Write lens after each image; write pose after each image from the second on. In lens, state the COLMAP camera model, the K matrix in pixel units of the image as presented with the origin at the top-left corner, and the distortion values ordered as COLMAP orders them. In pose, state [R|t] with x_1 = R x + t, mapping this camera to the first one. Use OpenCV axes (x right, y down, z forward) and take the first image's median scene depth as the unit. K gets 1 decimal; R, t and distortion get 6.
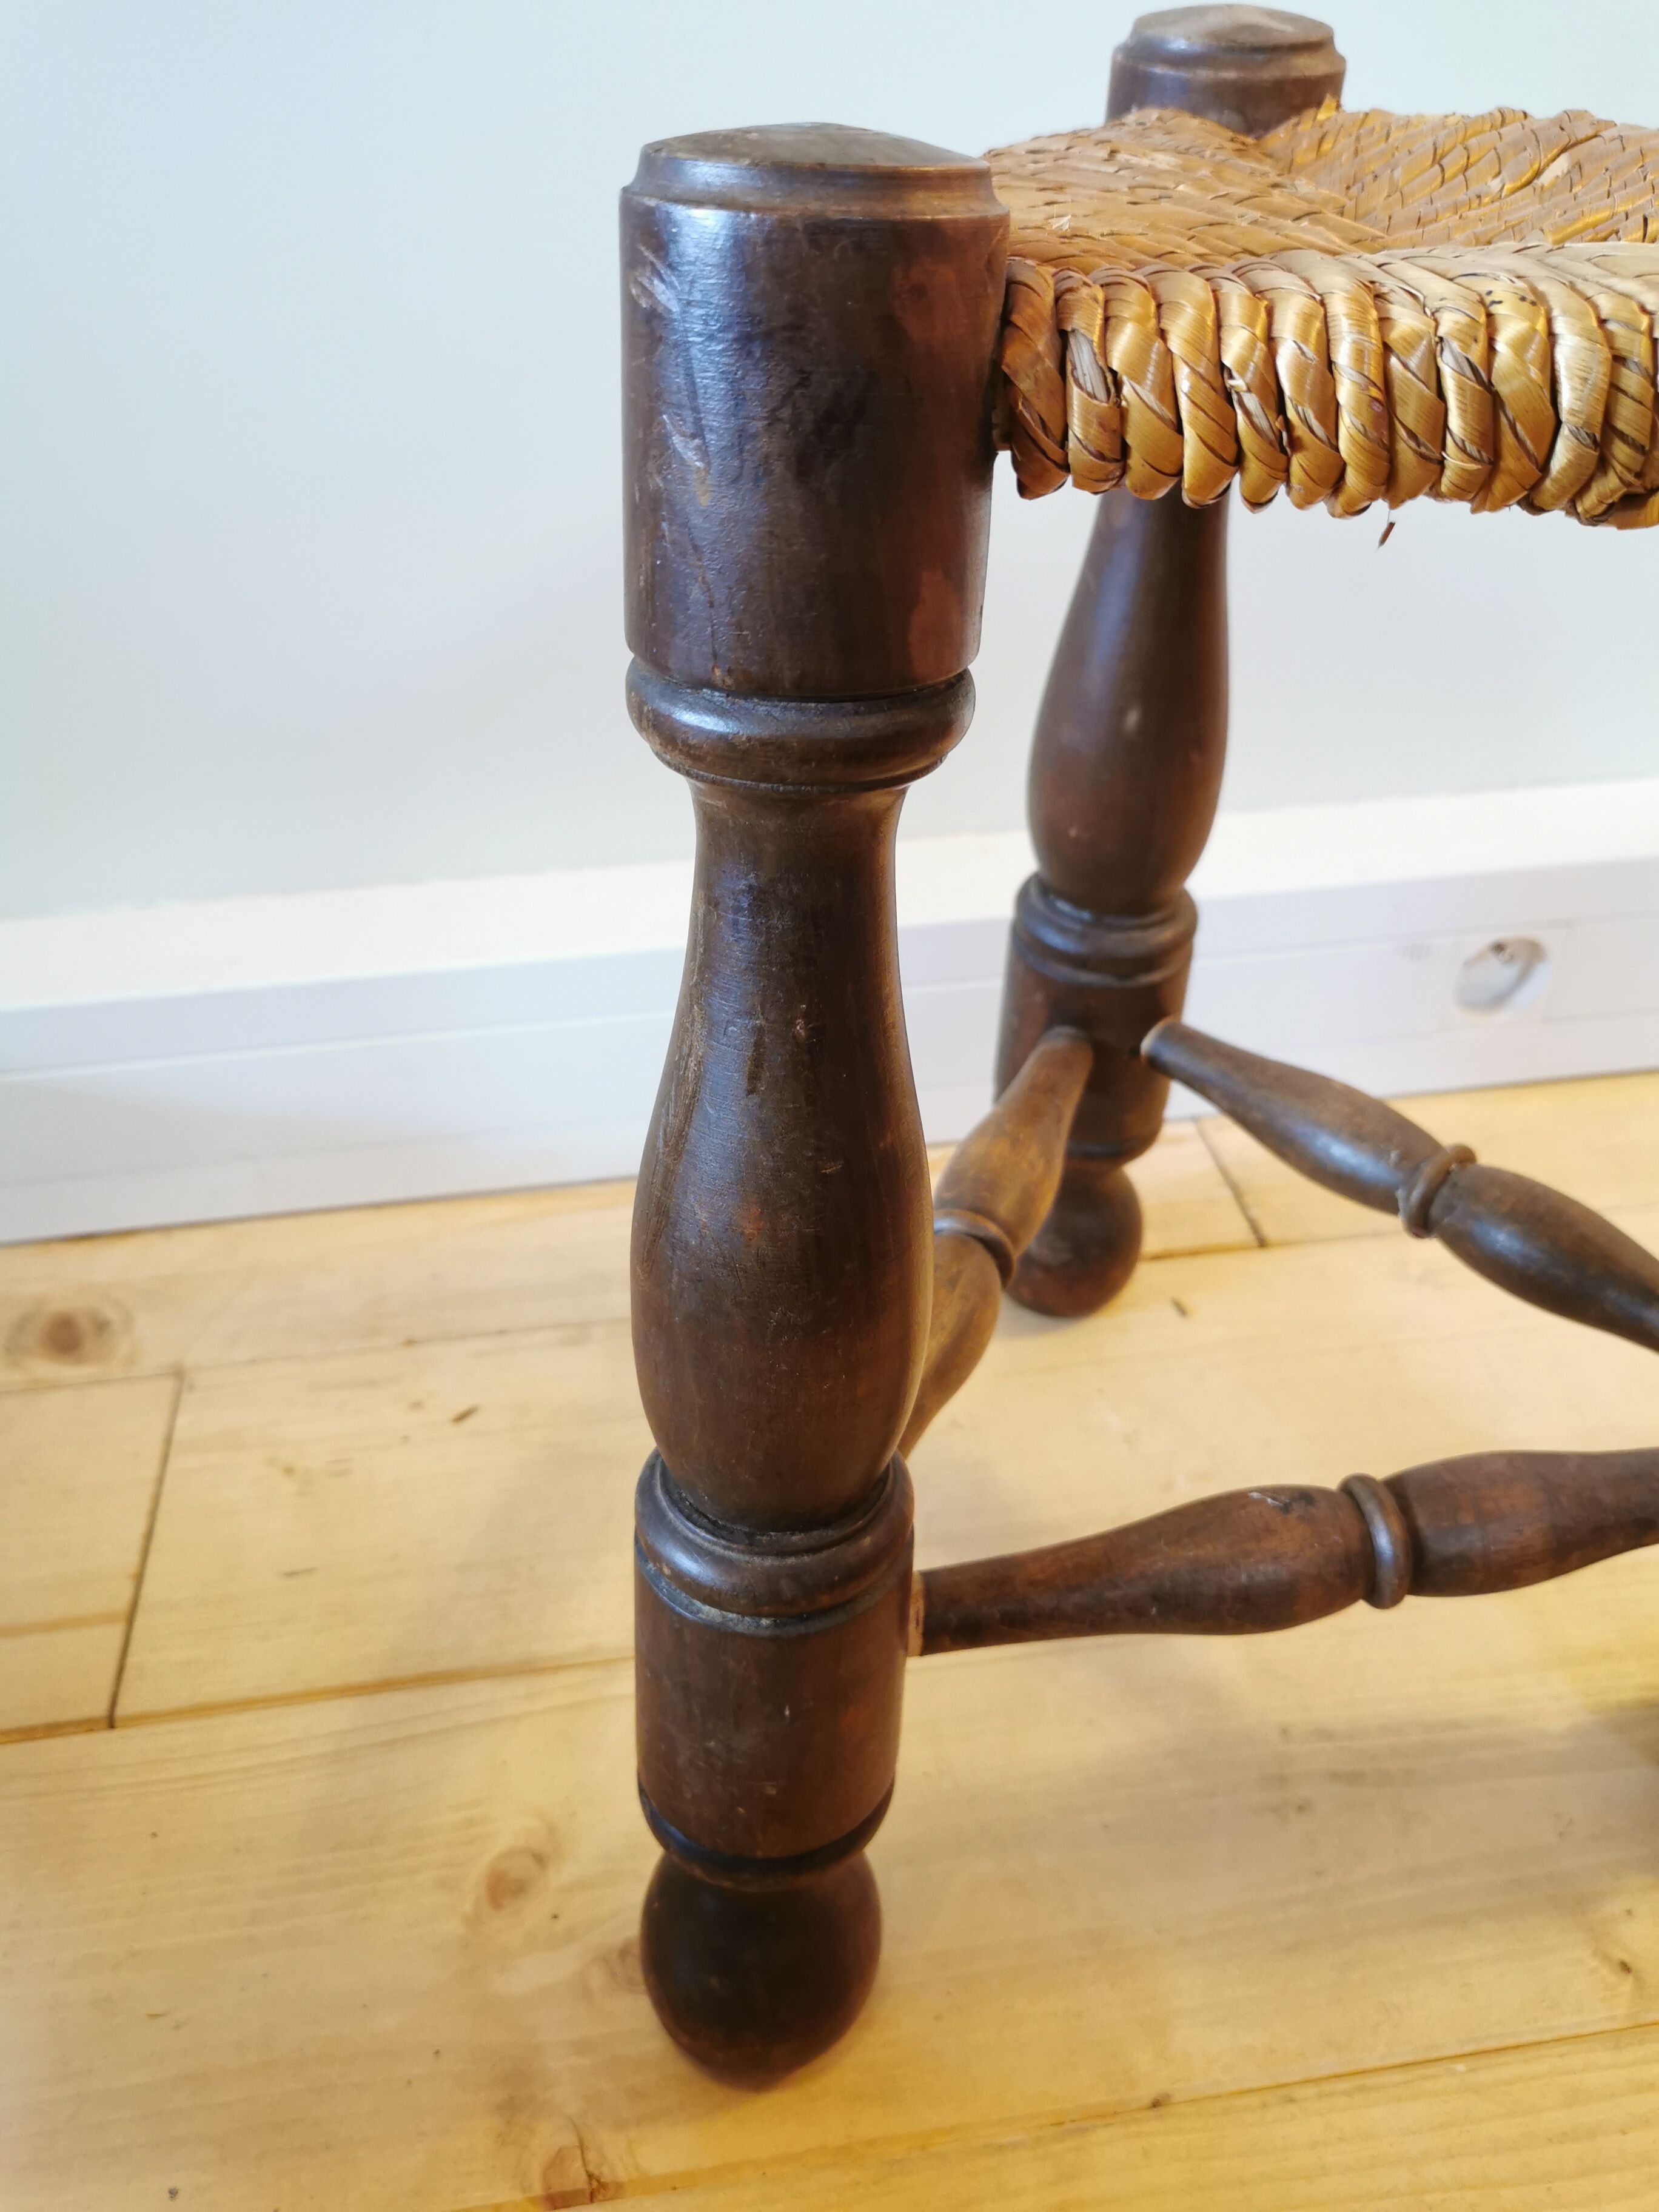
lens RADIAL K [[1849.1, 0, 842.9], [0, 1849.1, 1107.8], [0, 0, 1]] dist [0.008653, 0.022908]
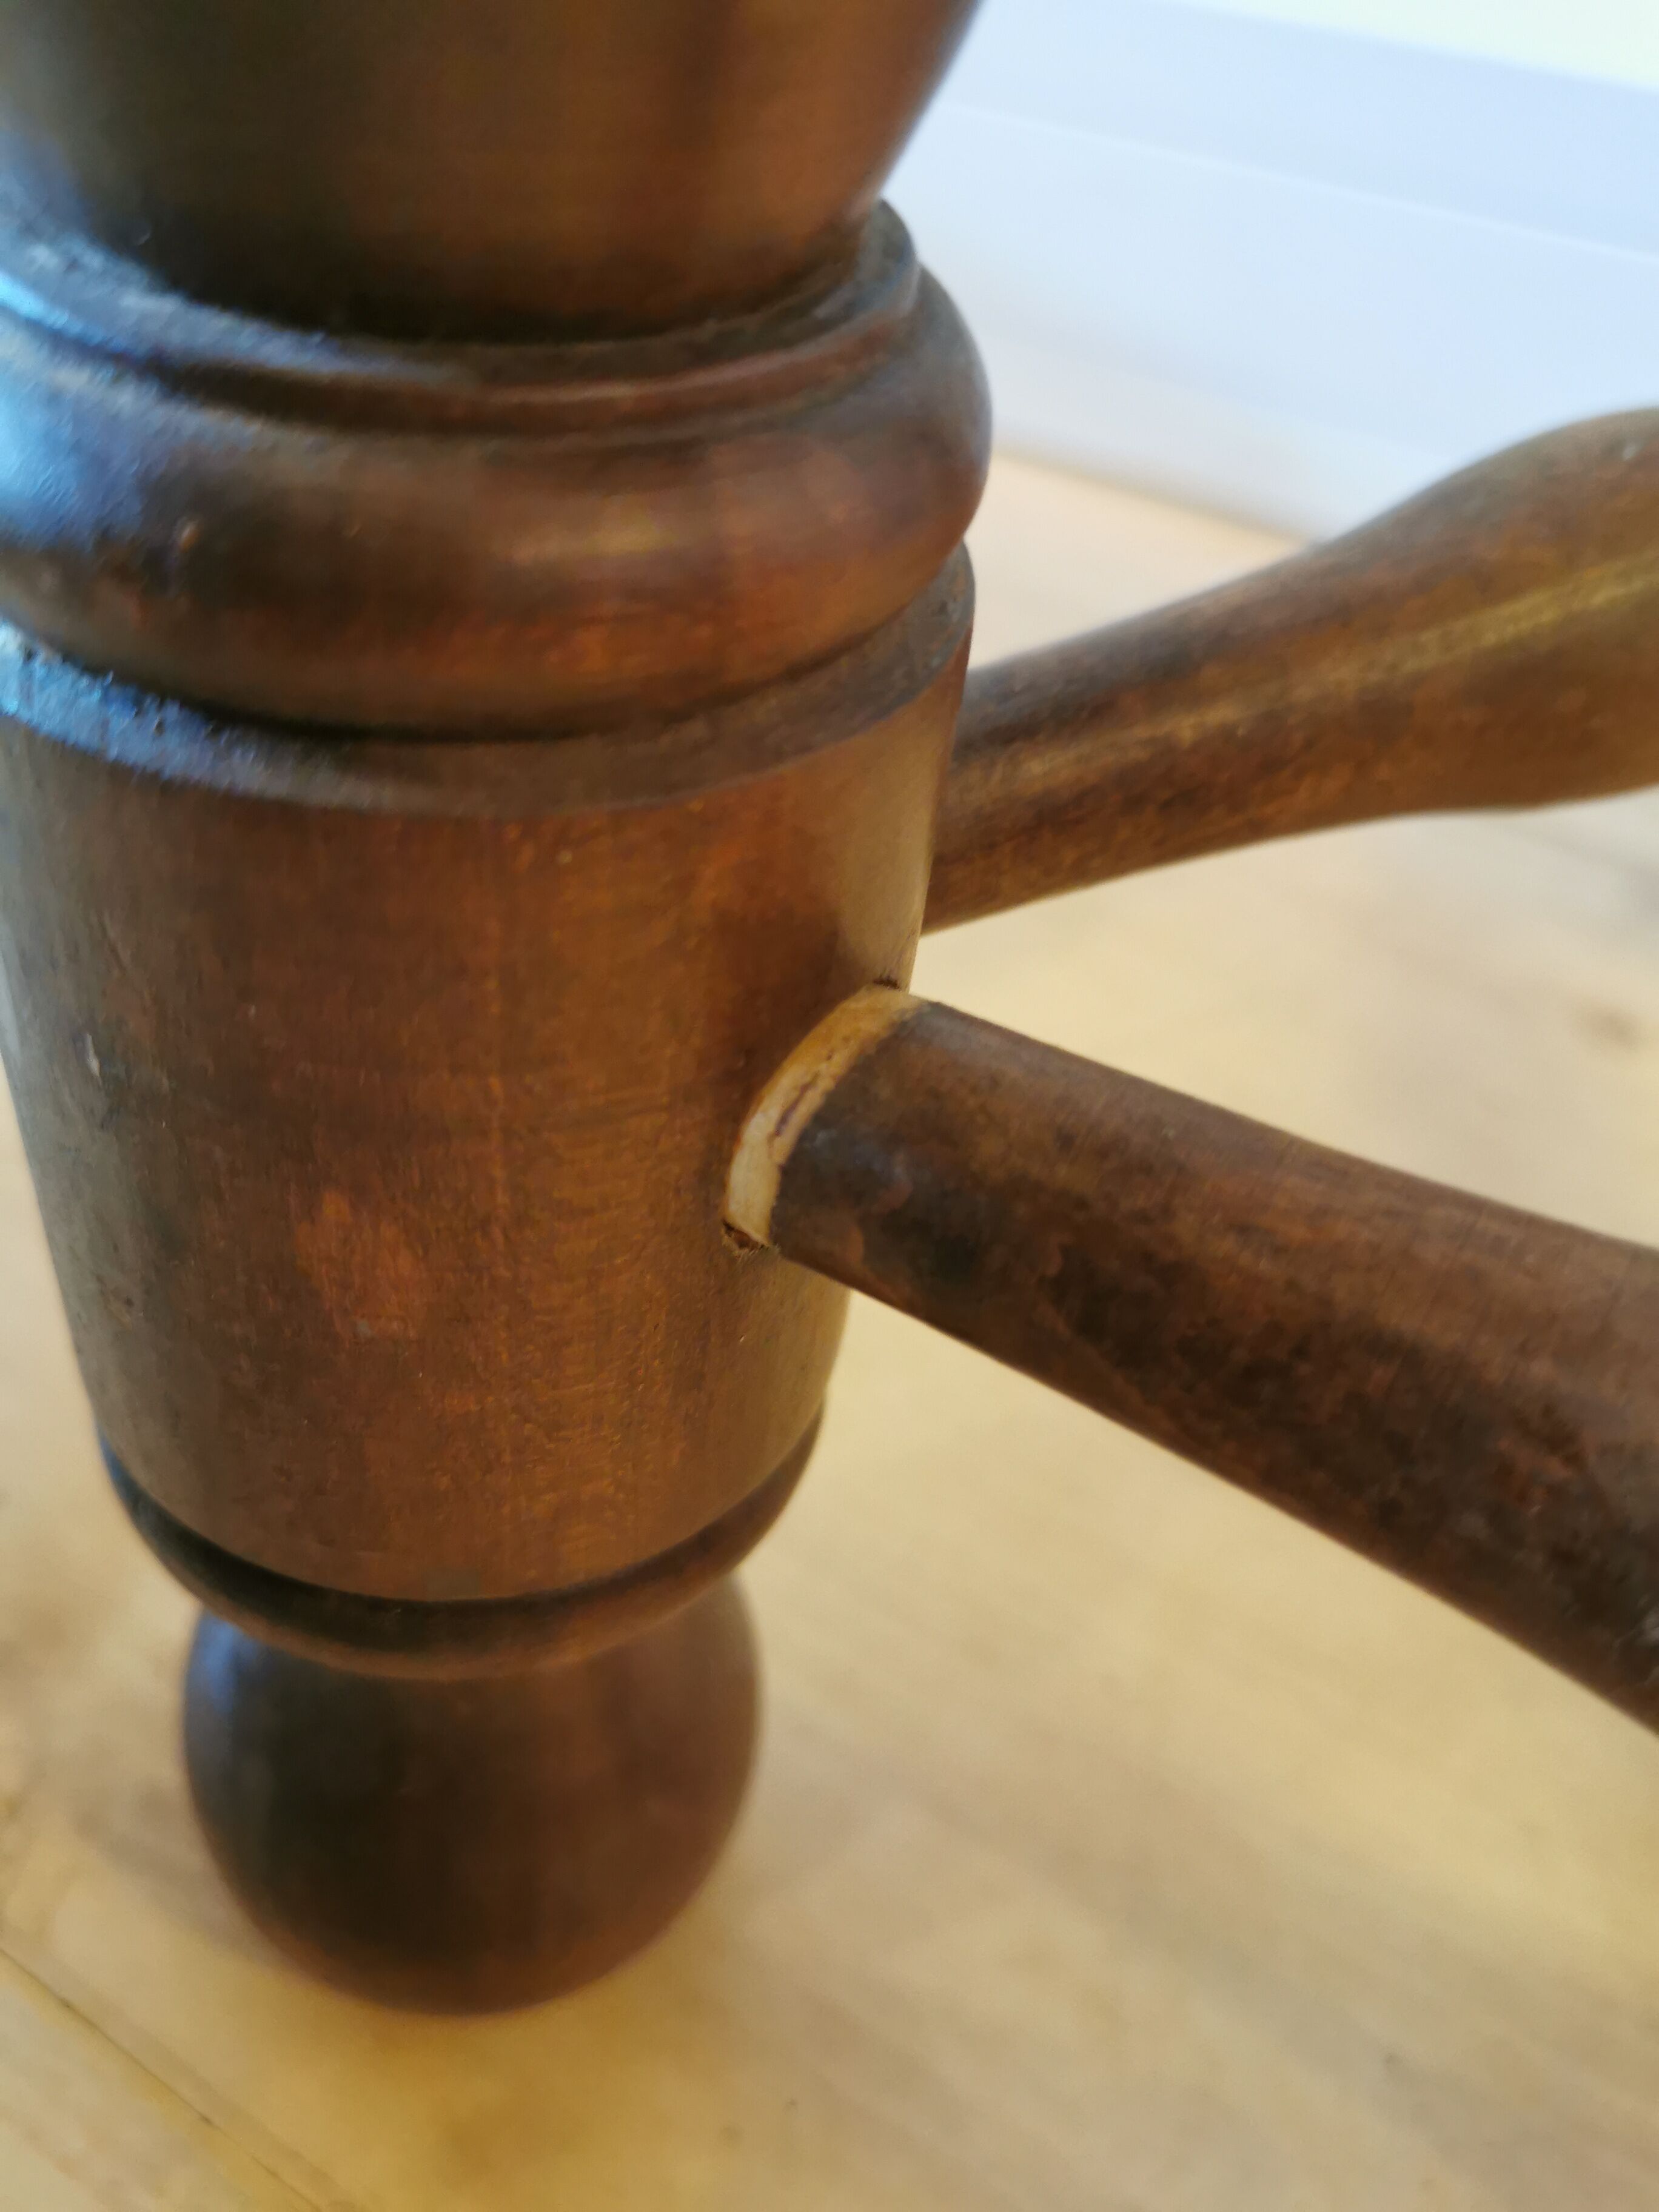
lens RADIAL K [[1778.0, 0, 827.9], [0, 1778.0, 1177.9], [0, 0, 1]] dist [0.012066, -0.003312]
pose [[0.757498, 0.494123, -0.426660, 0.134635], [-0.411608, 0.868767, 0.275360, 0.178564], [0.506730, -0.032968, 0.861474, 0.658305]]
